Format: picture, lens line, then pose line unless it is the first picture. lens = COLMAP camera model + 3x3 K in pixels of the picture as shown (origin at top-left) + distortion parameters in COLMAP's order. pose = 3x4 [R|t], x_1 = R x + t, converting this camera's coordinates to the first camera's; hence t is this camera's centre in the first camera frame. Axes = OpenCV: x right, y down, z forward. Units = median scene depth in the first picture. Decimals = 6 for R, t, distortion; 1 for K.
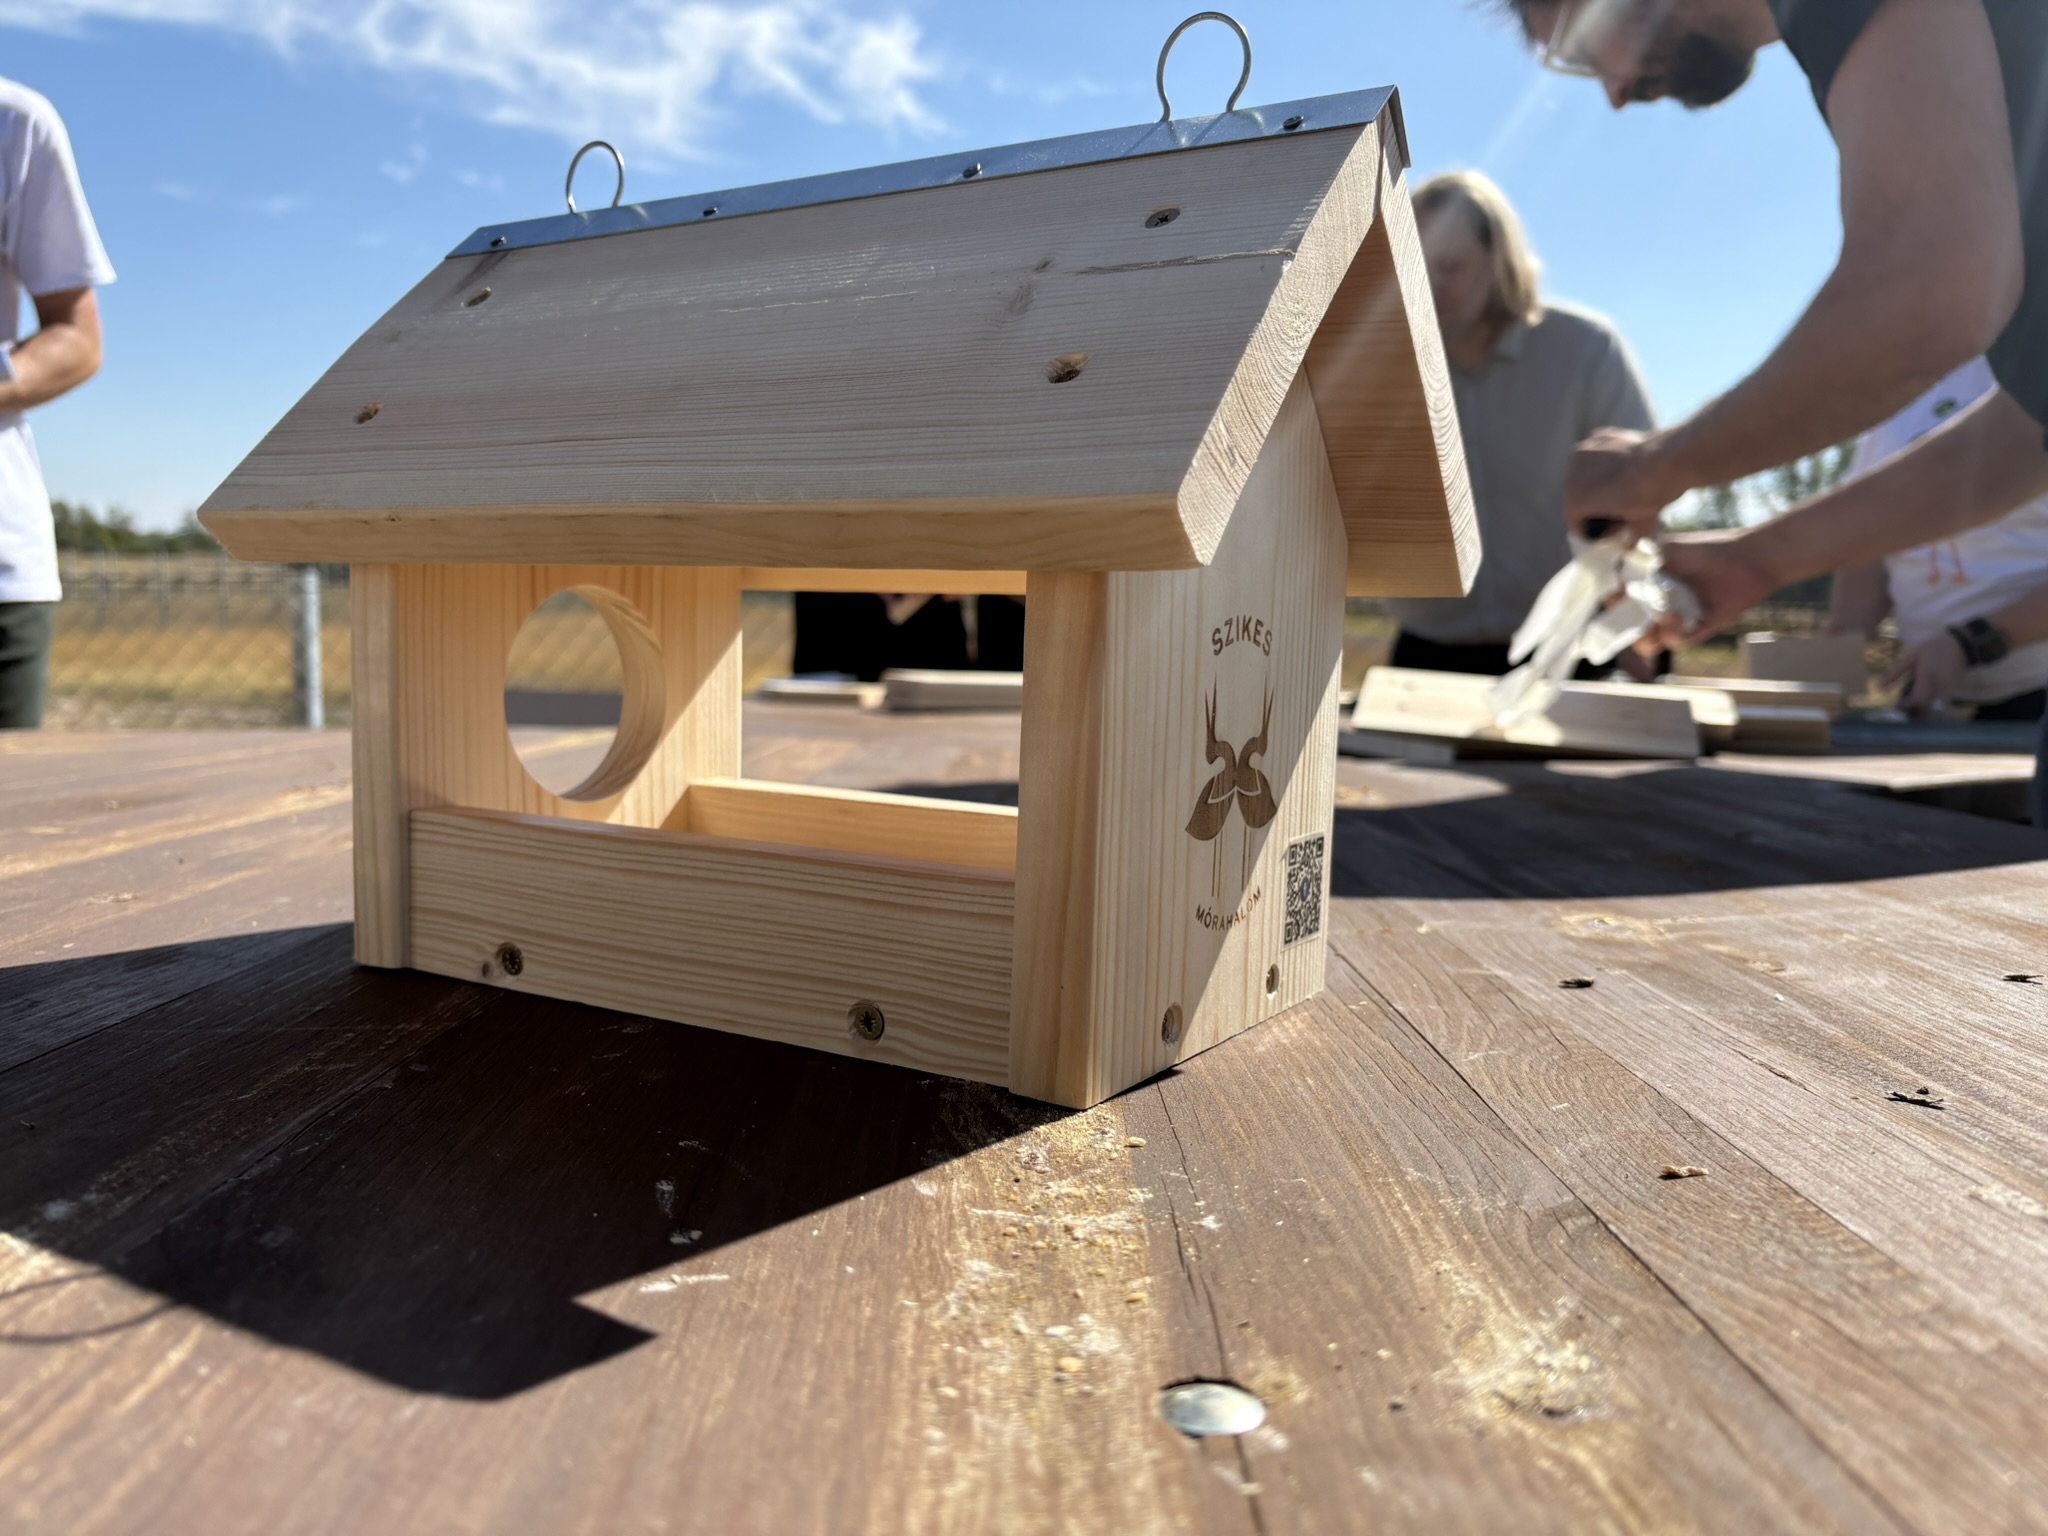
lens RADIAL K [[1575.7, 0, 1004.9], [0, 1575.7, 765.2], [0, 0, 1]] dist [0.082815, -0.122198]
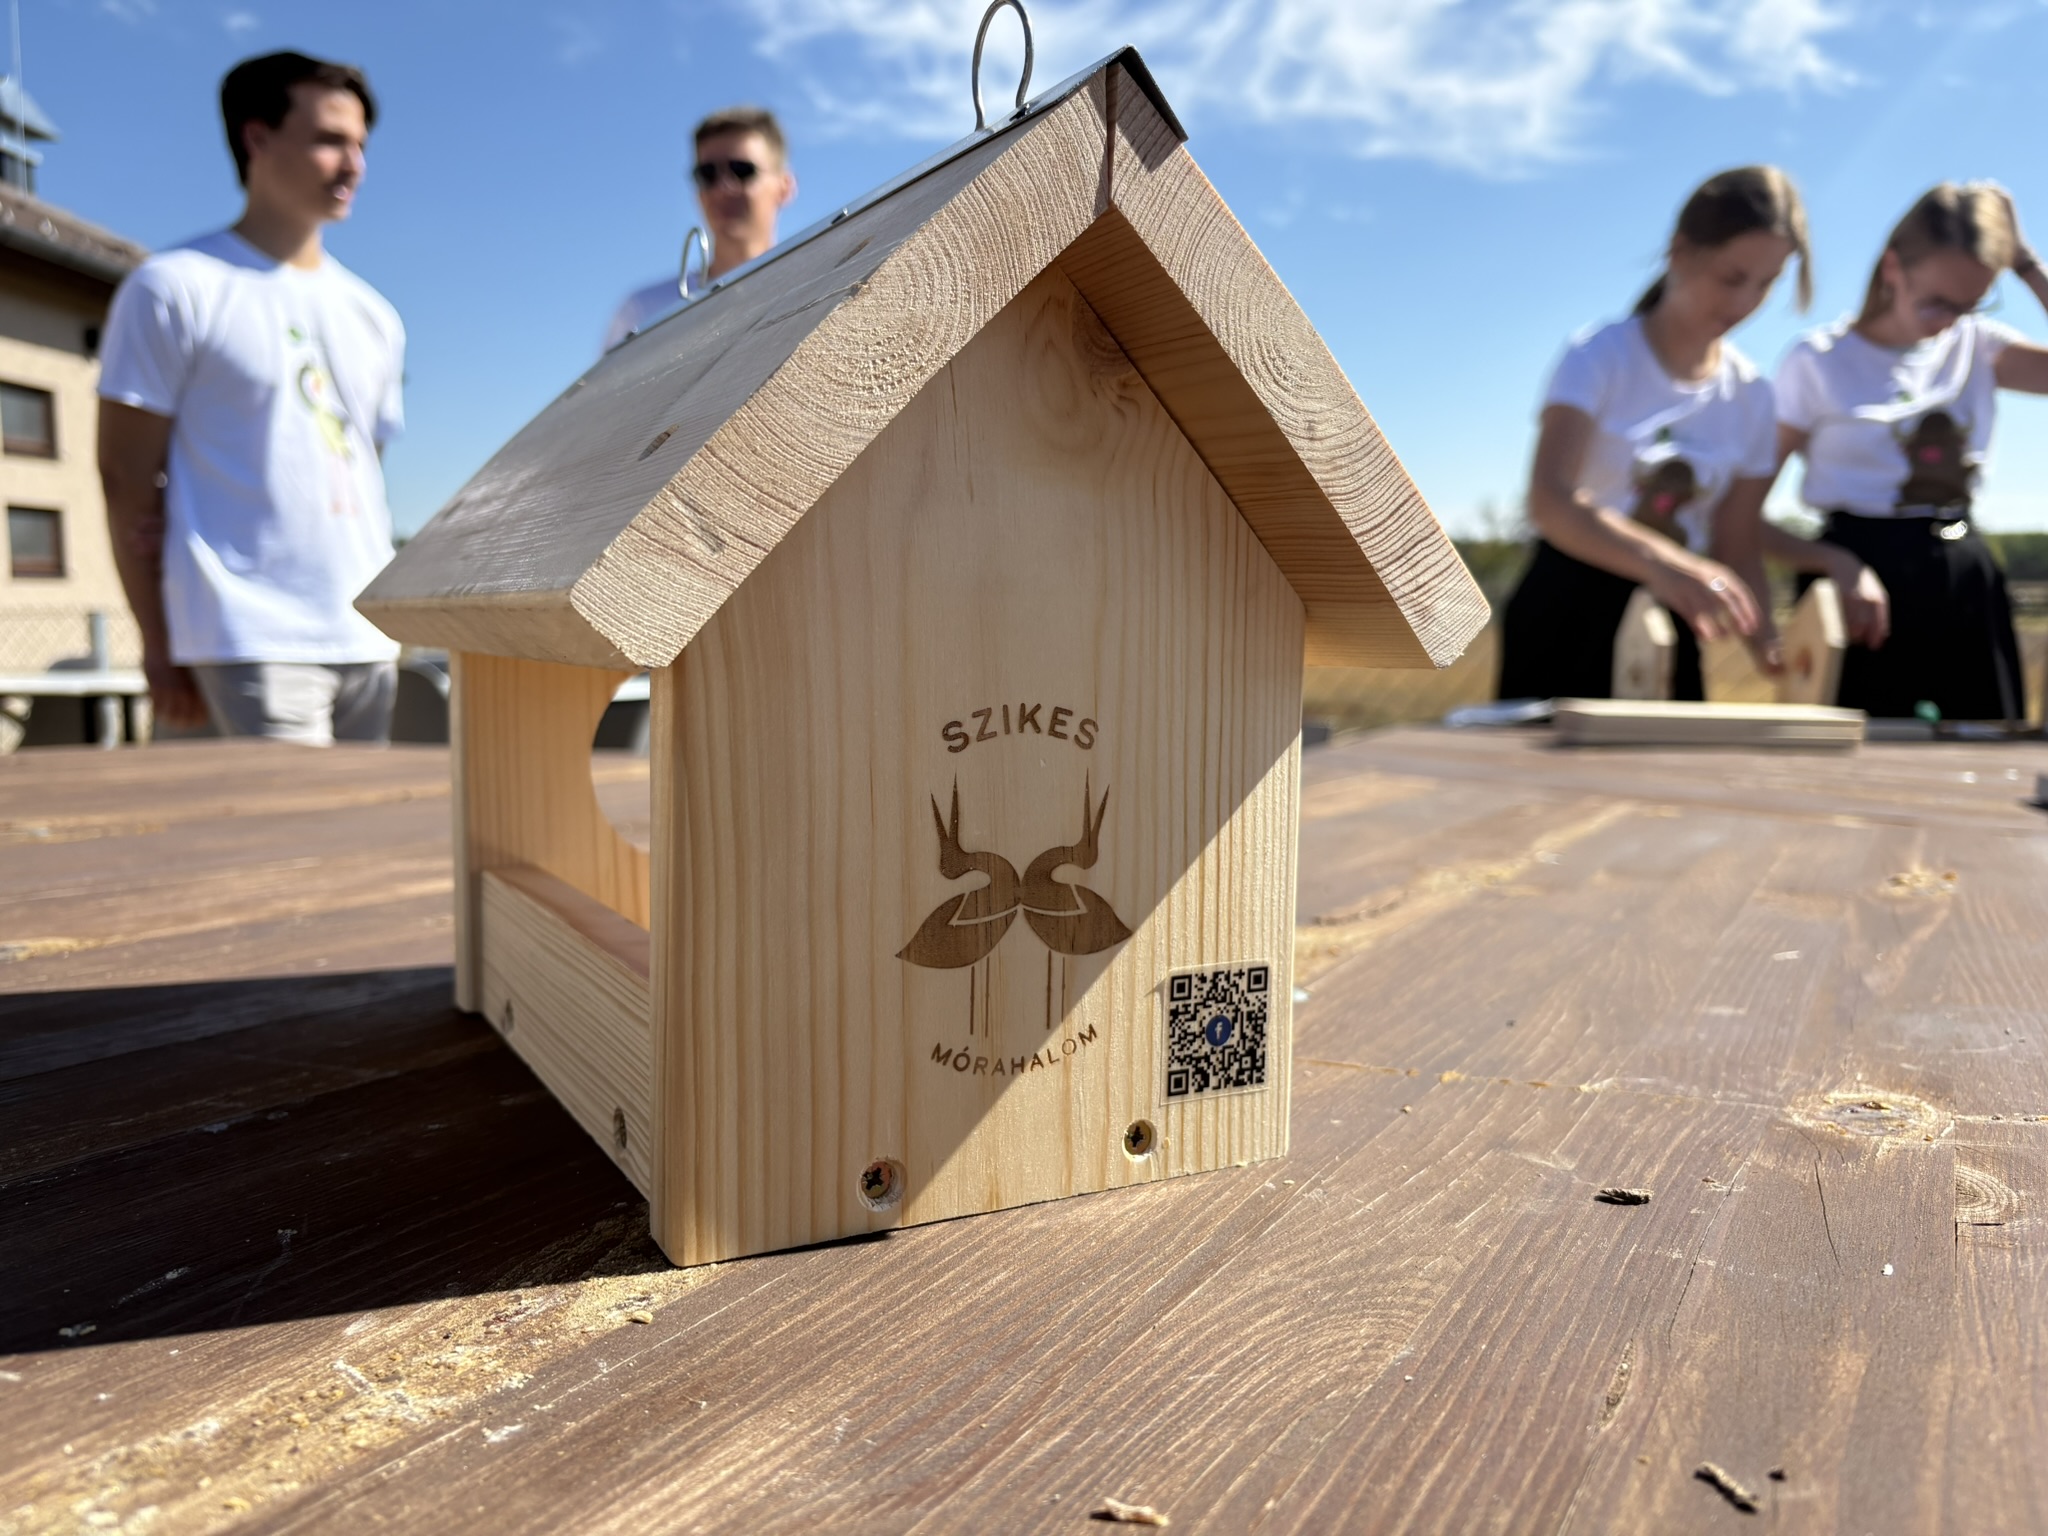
lens RADIAL K [[1575.7, 0, 993.2], [0, 1575.7, 759.7], [0, 0, 1]] dist [0.082815, -0.122198]
pose [[0.863551, 0.024110, -0.503685, 0.553922], [-0.031971, 0.999464, -0.006971, -0.057692], [0.503247, 0.022123, 0.863859, 0.263006]]
